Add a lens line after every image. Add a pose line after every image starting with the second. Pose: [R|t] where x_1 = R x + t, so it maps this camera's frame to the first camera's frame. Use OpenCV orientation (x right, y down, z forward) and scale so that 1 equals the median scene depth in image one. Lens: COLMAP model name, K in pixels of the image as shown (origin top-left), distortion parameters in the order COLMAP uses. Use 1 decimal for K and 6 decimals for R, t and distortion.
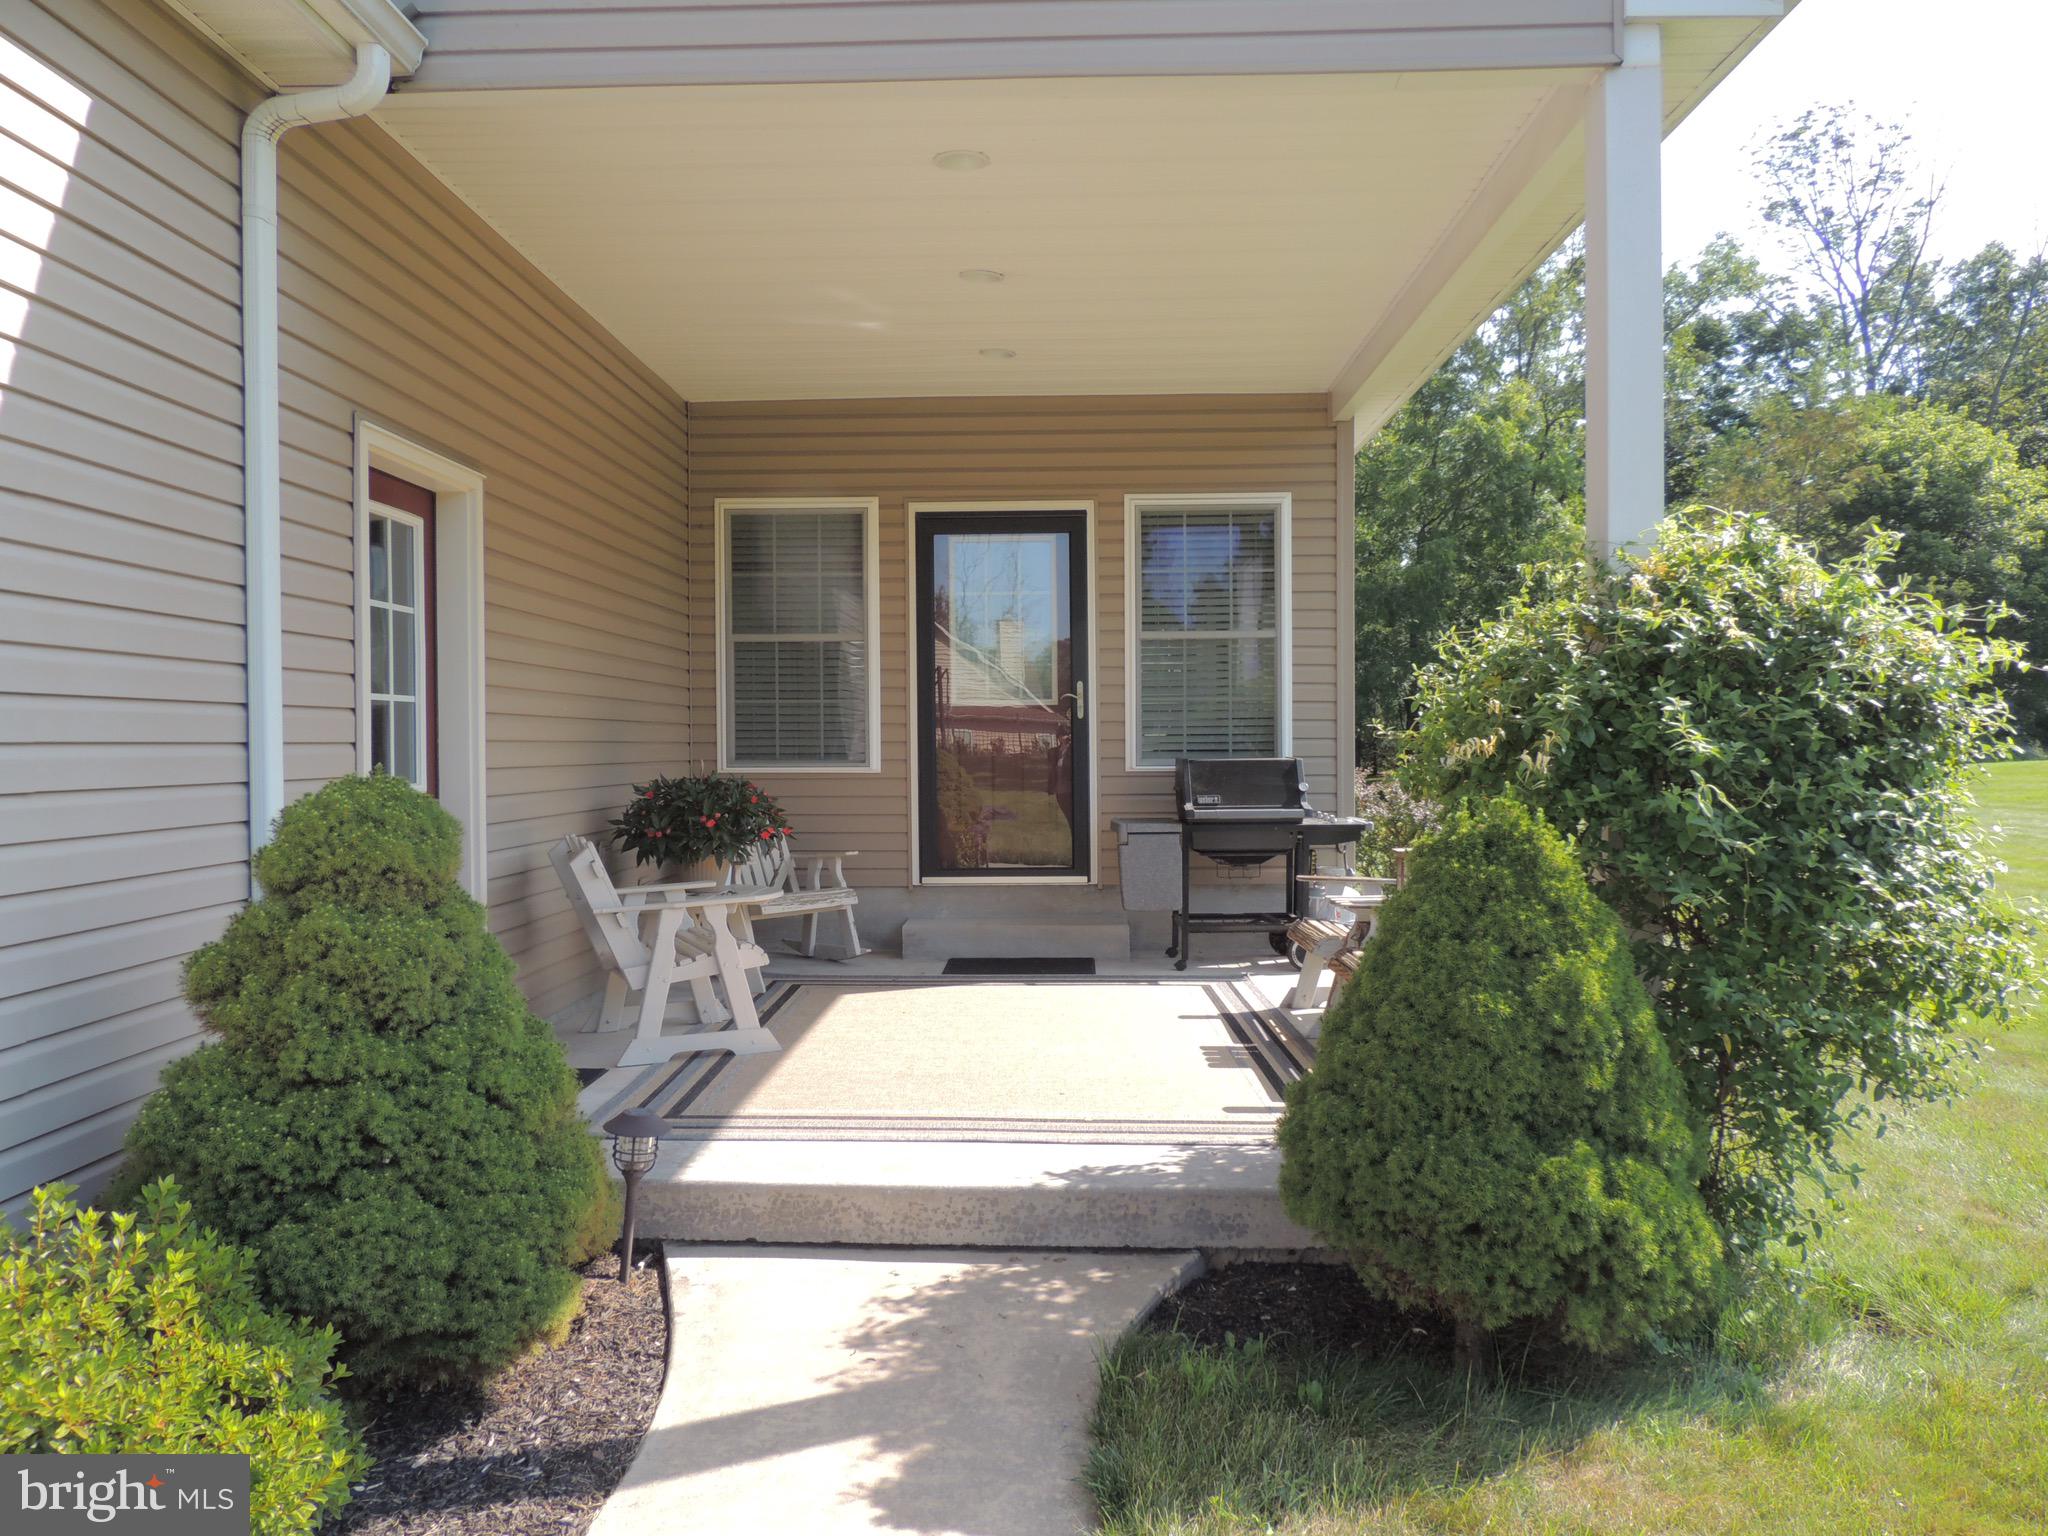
lens RADIAL K [[1451.6, 0, 1024.0], [0, 1451.6, 768.0], [0, 0, 1]] dist [-0.021306, -0.005043]
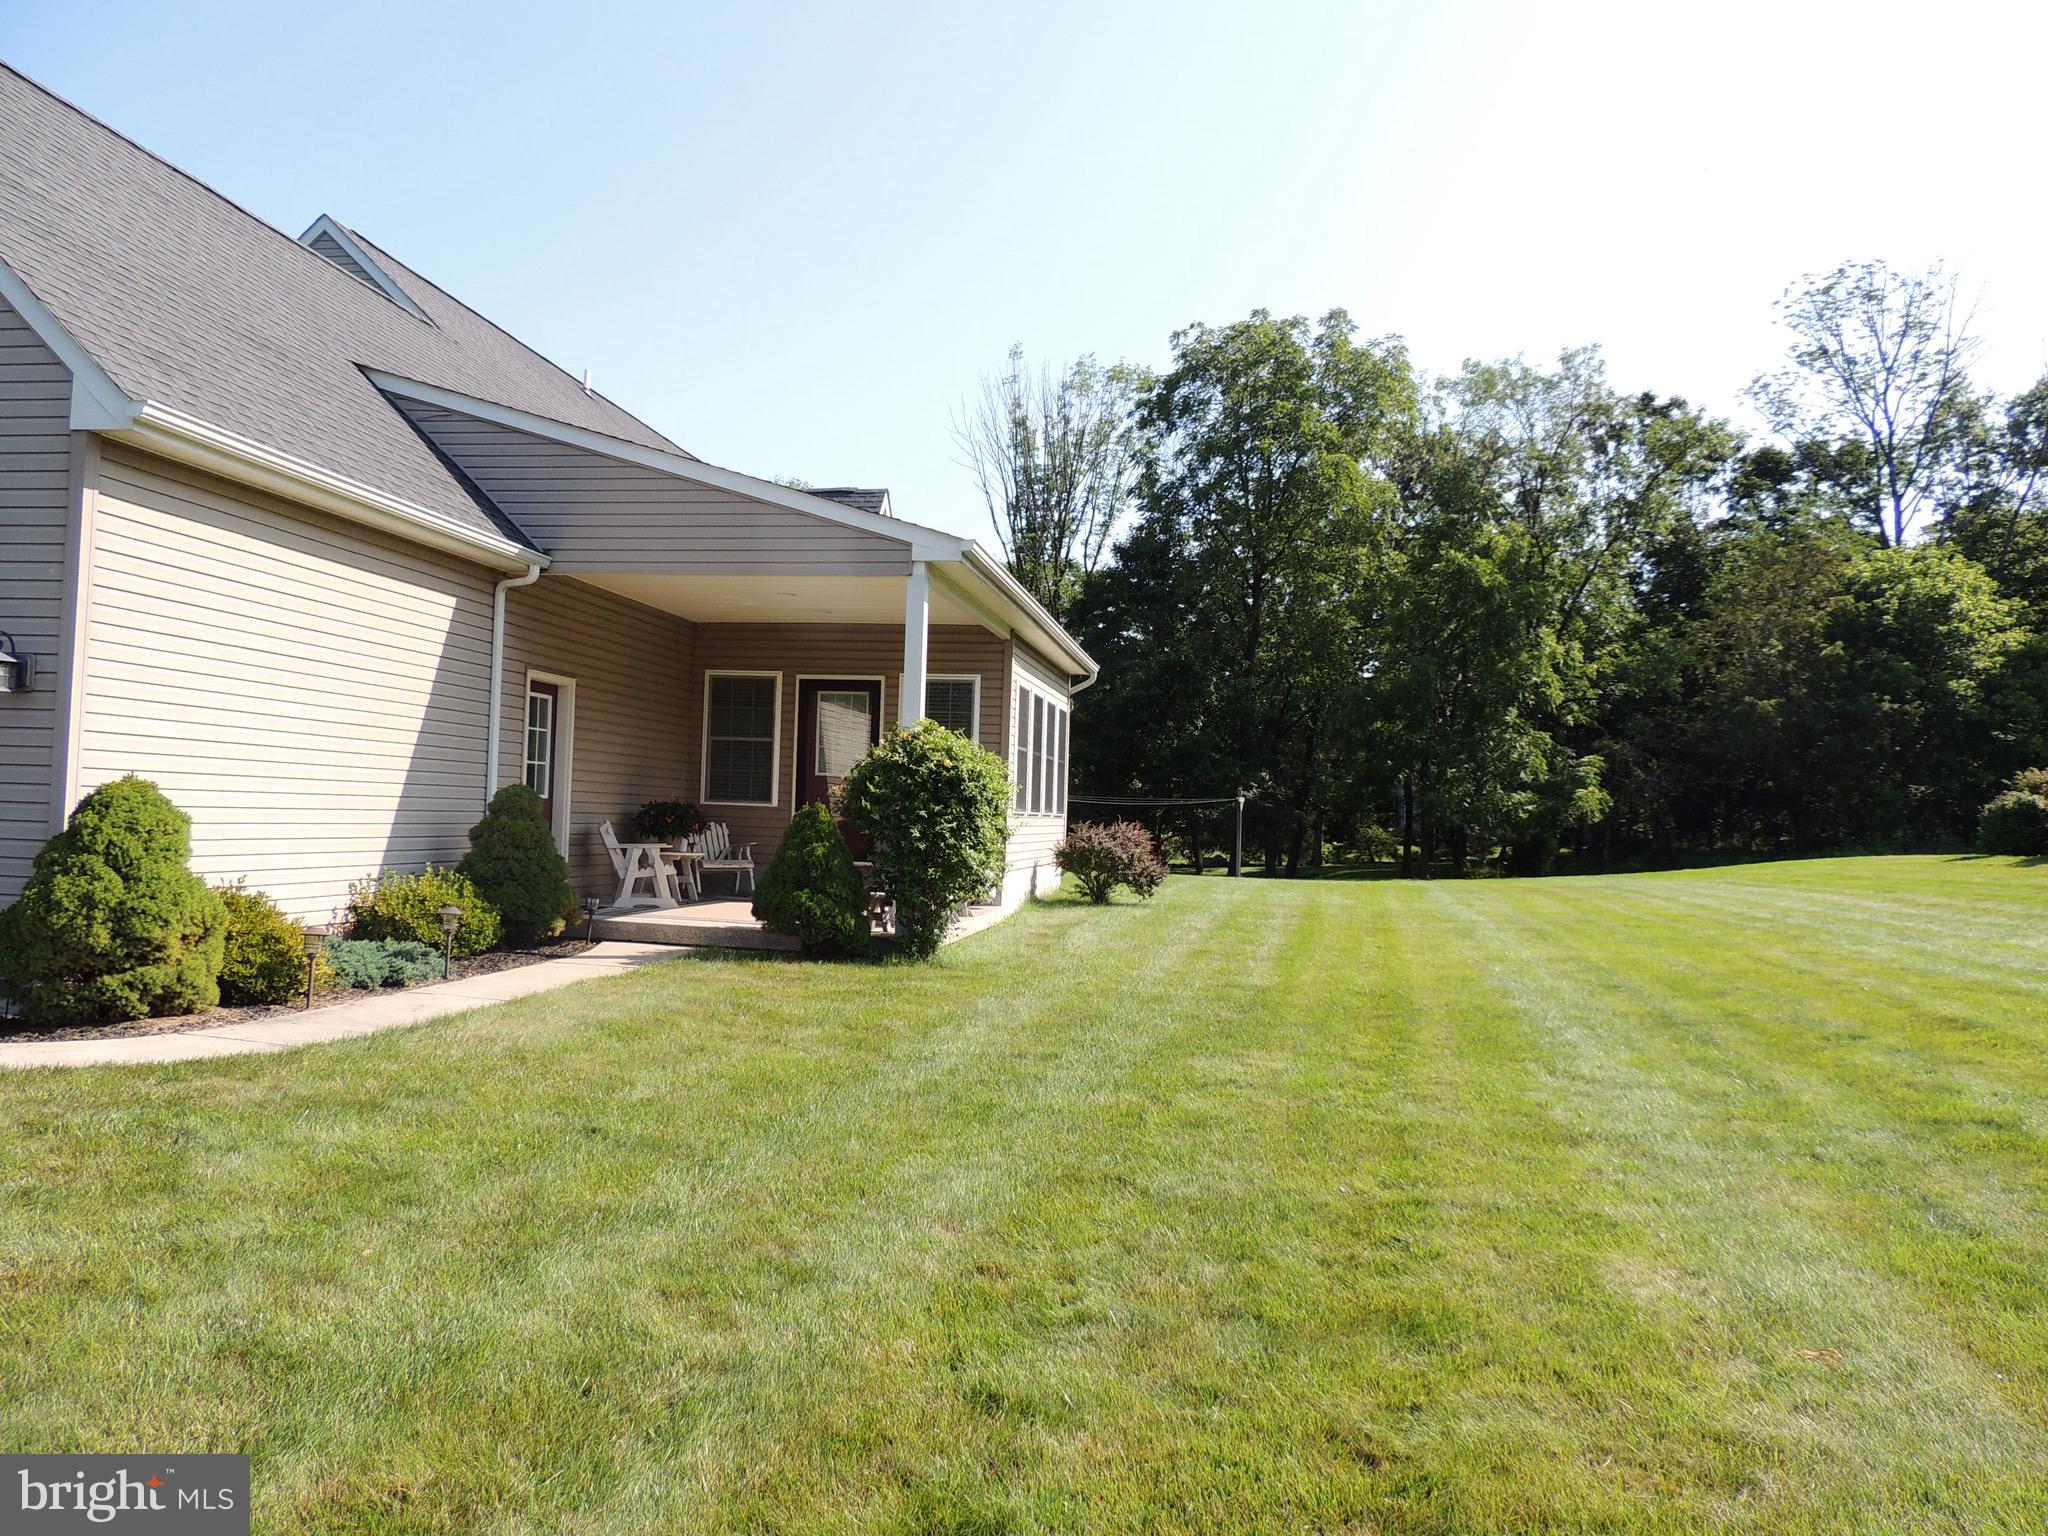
lens RADIAL K [[1417.2, 0, 1024.0], [0, 1417.2, 768.0], [0, 0, 1]] dist [-0.003051, -0.005639]
pose [[0.992413, 0.033815, -0.118204, 0.477123], [-0.040082, 0.997892, -0.051047, 0.036992], [0.116229, 0.055397, 0.991676, -0.928462]]
